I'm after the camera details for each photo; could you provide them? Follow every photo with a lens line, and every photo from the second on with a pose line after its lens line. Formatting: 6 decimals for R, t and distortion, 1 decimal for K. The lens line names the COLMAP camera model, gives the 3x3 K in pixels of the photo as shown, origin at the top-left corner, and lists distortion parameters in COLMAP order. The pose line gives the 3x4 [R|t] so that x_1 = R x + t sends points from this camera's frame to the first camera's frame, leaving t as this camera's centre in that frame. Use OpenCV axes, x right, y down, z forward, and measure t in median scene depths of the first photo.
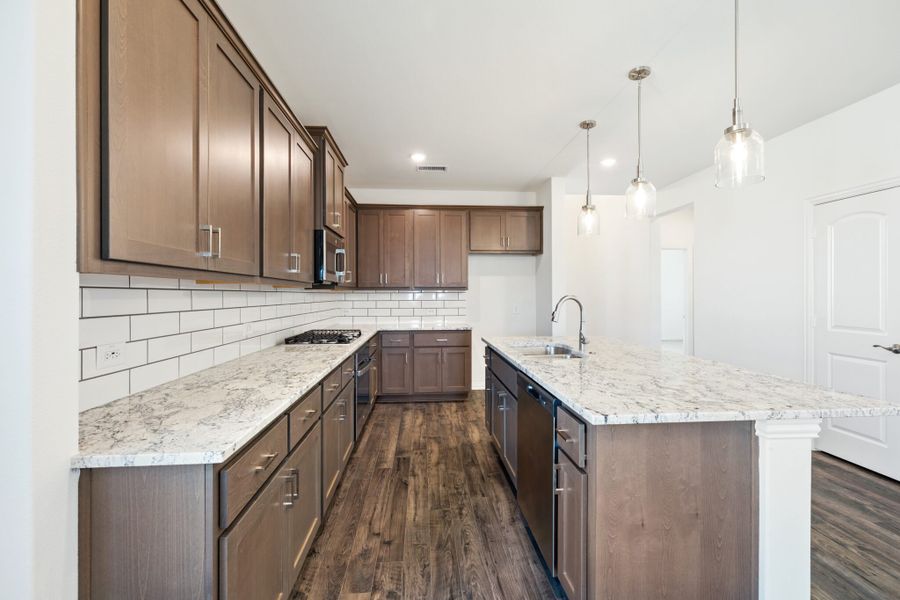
lens RADIAL K [[379.2, 0, 452.6], [0, 379.2, 296.5], [0, 0, 1]] dist [0.002641, 0.000812]
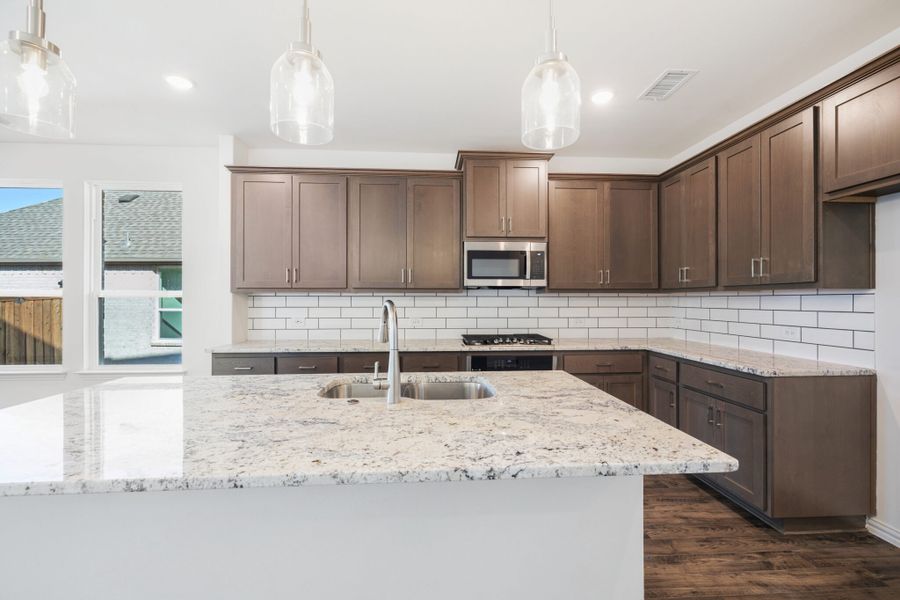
lens RADIAL K [[379.2, 0, 453.8], [0, 379.2, 299.6], [0, 0, 1]] dist [0.002641, 0.000812]
pose [[0.022813, 0.007316, -0.999713, 0.780905], [-0.006026, 0.999956, 0.007180, -0.010191], [0.999722, 0.005861, 0.022856, 0.959503]]
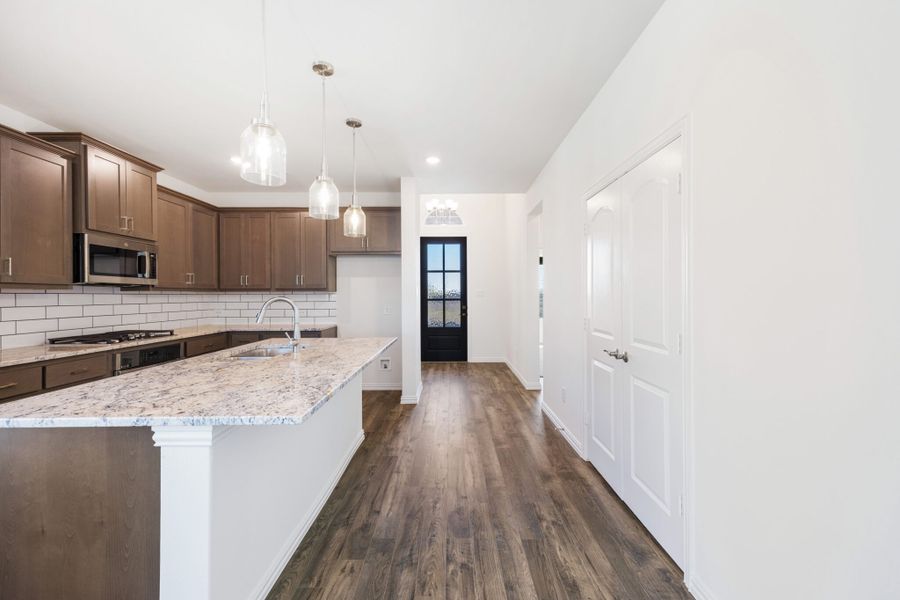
lens RADIAL K [[379.2, 0, 453.4], [0, 379.2, 294.0], [0, 0, 1]] dist [0.002641, 0.000812]
pose [[0.997871, 0.000691, -0.065221, 0.730917], [-0.001312, 0.999954, -0.009475, -0.001968], [0.065212, 0.009540, 0.997826, 0.036478]]
